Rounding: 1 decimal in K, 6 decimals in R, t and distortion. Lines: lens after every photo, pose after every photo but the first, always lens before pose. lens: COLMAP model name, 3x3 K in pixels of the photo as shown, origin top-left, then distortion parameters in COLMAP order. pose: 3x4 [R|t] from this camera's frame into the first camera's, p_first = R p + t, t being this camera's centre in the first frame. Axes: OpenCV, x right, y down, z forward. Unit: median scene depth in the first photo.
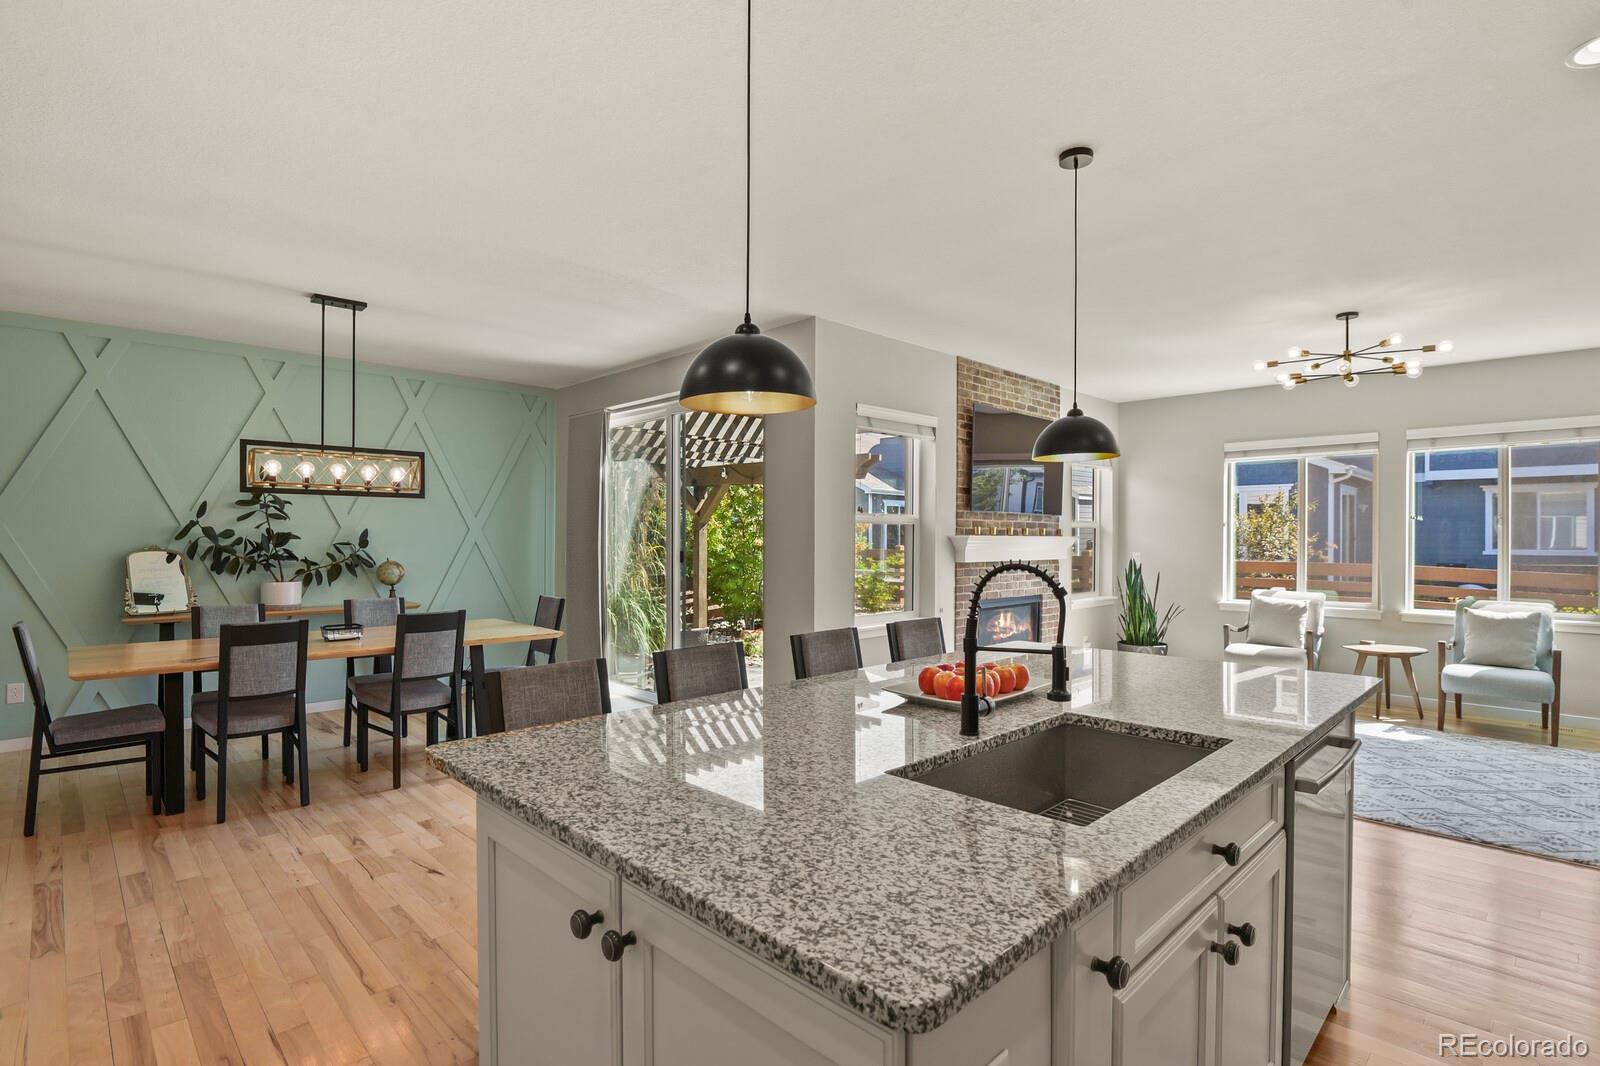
lens RADIAL K [[776.9, 0, 802.3], [0, 776.9, 539.9], [0, 0, 1]] dist [-0.005985, -0.009622]
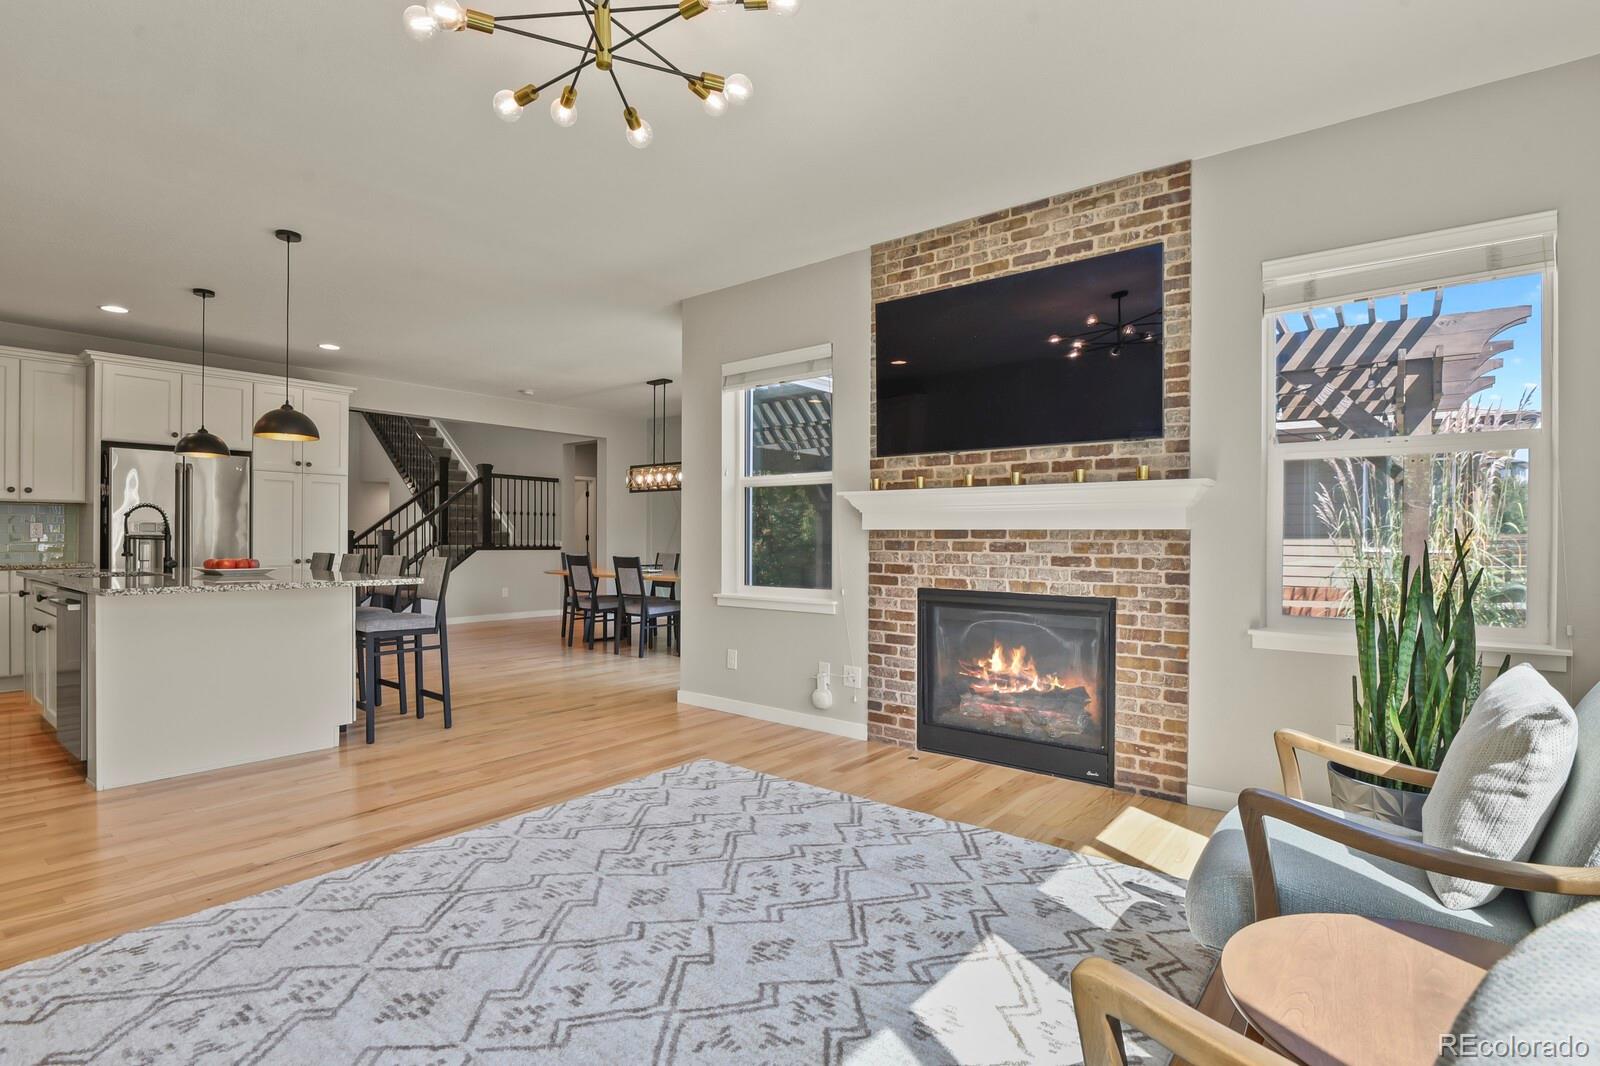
lens RADIAL K [[776.9, 0, 802.3], [0, 776.9, 539.9], [0, 0, 1]] dist [-0.005985, -0.009622]
pose [[0.118034, 0.000626, -0.993009, 0.983234], [-0.008133, 0.999967, -0.000336, 0.041964], [0.992976, 0.008116, 0.118035, 0.916047]]
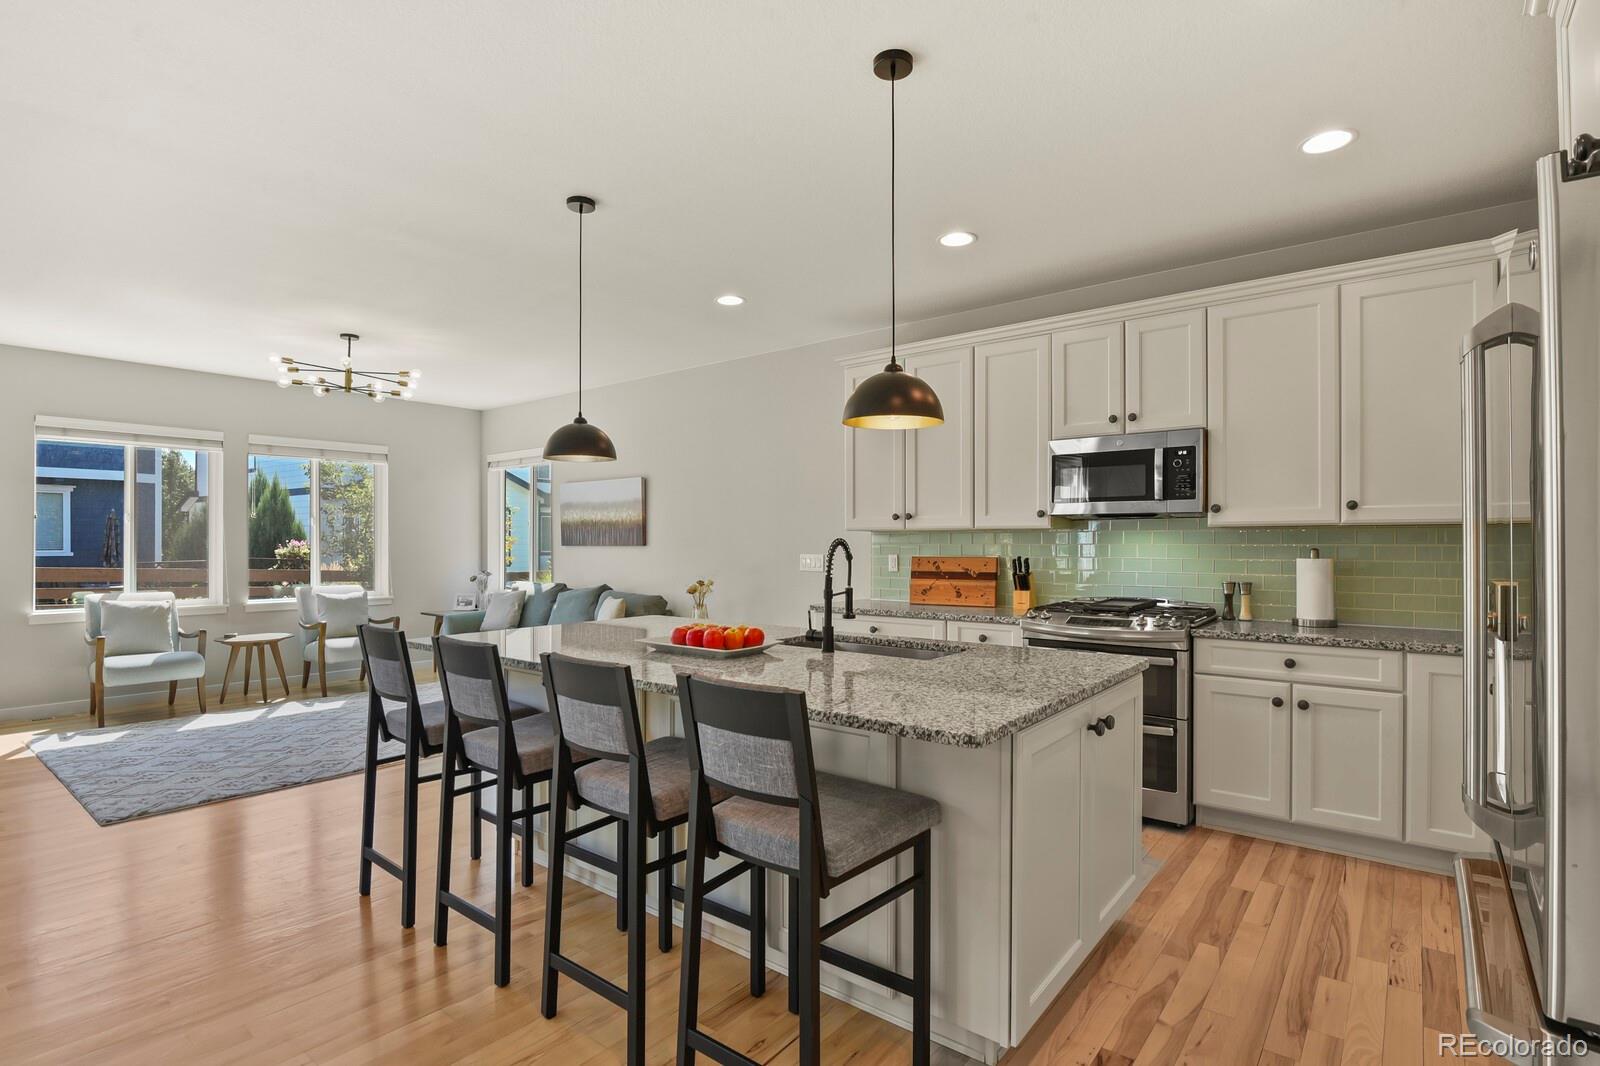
lens RADIAL K [[776.9, 0, 802.3], [0, 776.9, 539.9], [0, 0, 1]] dist [-0.005985, -0.009622]
pose [[-0.119840, 0.001632, 0.992792, -0.433128], [0.002830, 0.999995, -0.001303, 0.010043], [-0.992789, 0.002654, -0.119844, 0.409566]]
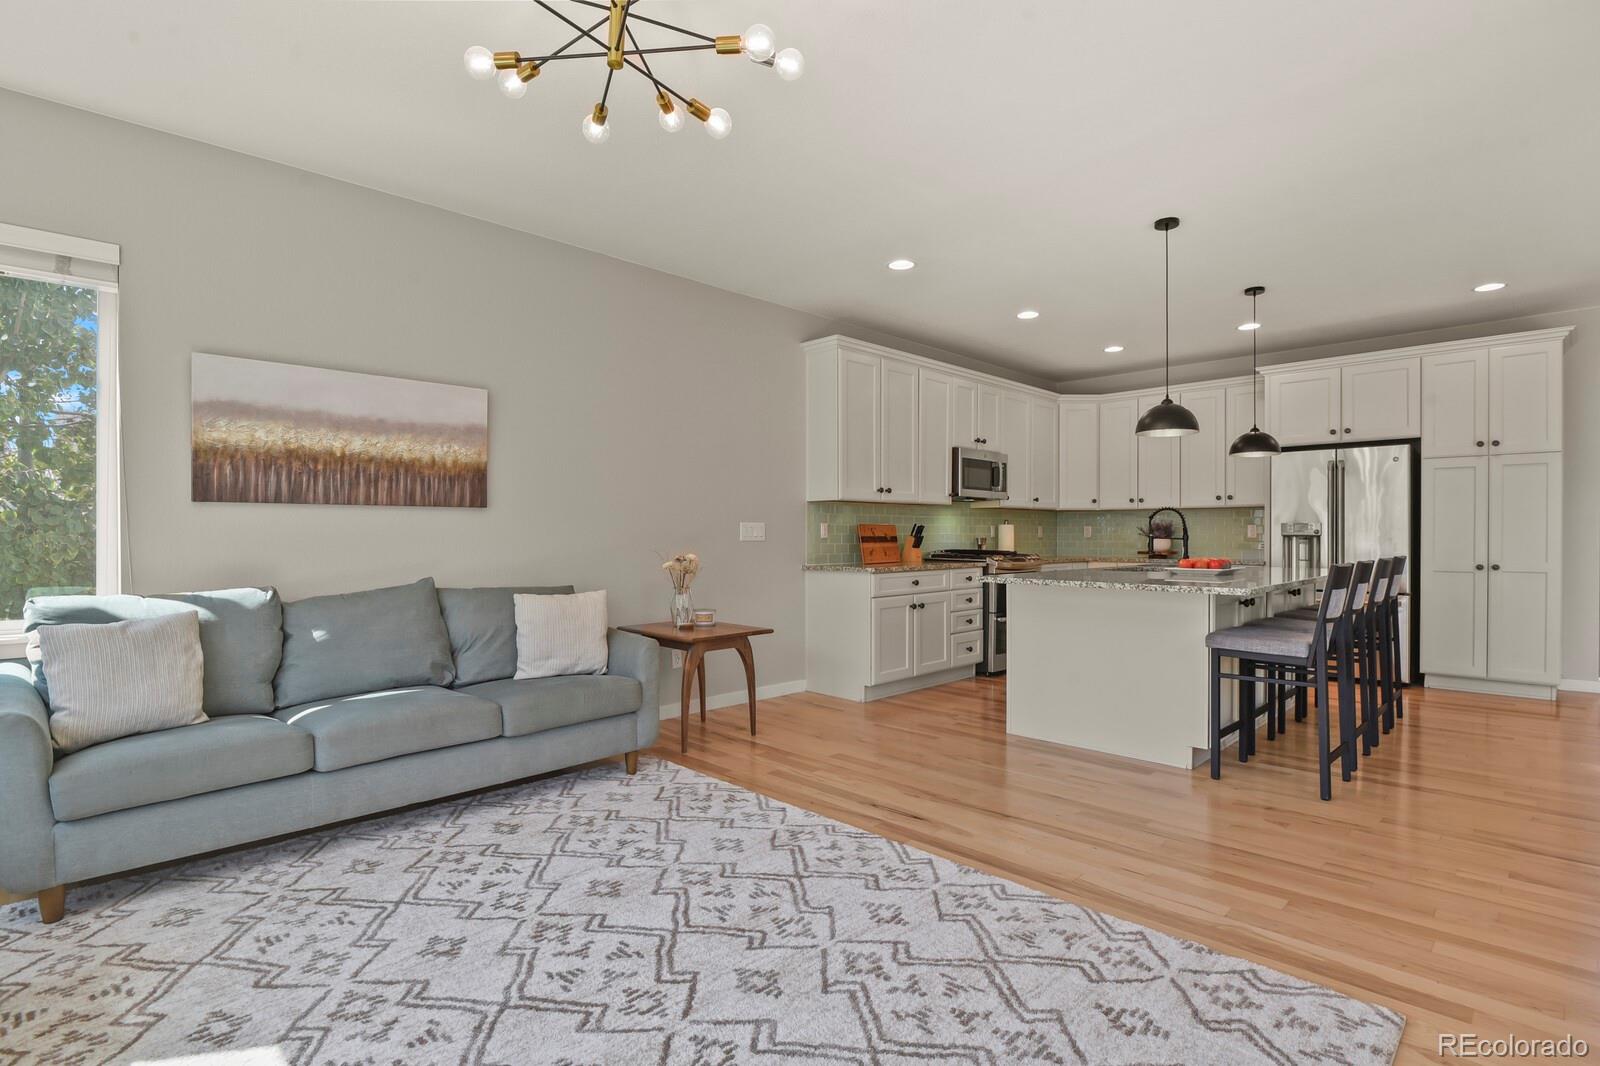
lens RADIAL K [[776.9, 0, 802.3], [0, 776.9, 539.9], [0, 0, 1]] dist [-0.005985, -0.009622]
pose [[-0.999978, -0.001699, -0.006465, 0.524756], [-0.001765, 0.999946, 0.010206, 0.039210], [0.006448, 0.010217, -0.999927, 1.231851]]
